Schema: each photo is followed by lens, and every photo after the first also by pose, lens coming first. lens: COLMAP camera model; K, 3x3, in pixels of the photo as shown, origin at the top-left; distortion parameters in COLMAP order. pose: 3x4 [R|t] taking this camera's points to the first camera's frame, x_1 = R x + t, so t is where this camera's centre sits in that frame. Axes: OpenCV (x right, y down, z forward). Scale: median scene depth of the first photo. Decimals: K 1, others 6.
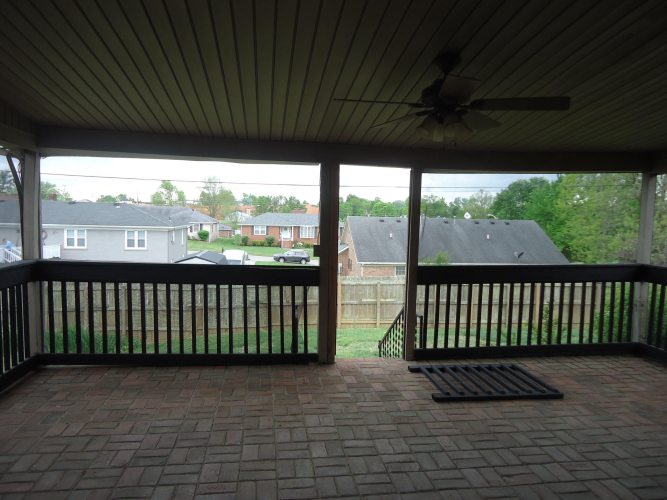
lens RADIAL K [[480.0, 0, 333.5], [0, 480.0, 250.0], [0, 0, 1]] dist [-0.007428, -0.000013]
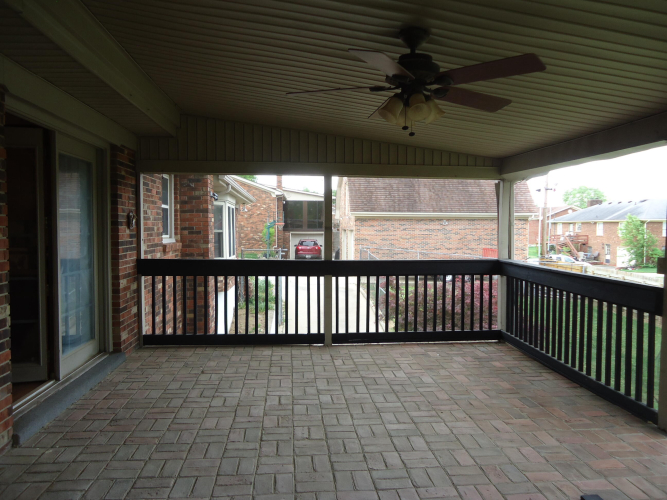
lens RADIAL K [[480.0, 0, 333.5], [0, 480.0, 250.0], [0, 0, 1]] dist [-0.007428, -0.000013]
pose [[-0.040555, 0.024216, -0.998884, 0.976810], [-0.069115, 0.997244, 0.026982, -0.008643], [0.996784, 0.070132, -0.038770, 0.786129]]
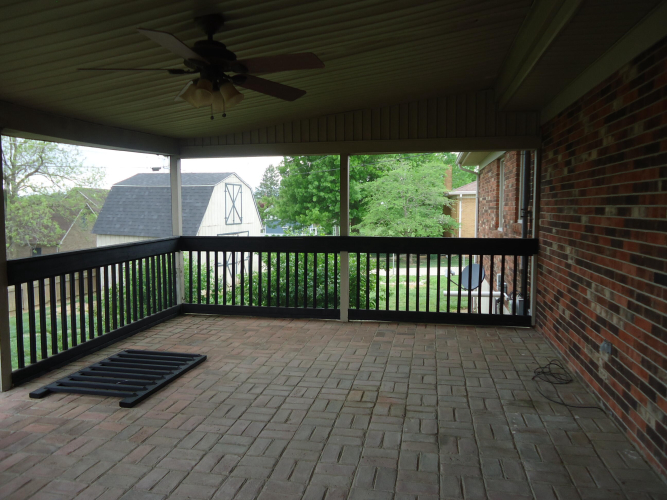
lens RADIAL K [[480.0, 0, 333.5], [0, 480.0, 250.0], [0, 0, 1]] dist [-0.007428, -0.000013]
pose [[0.328463, -0.102993, 0.938885, -0.520200], [0.069060, 0.993995, 0.084879, -0.016709], [-0.941989, 0.036959, 0.333604, 0.414252]]
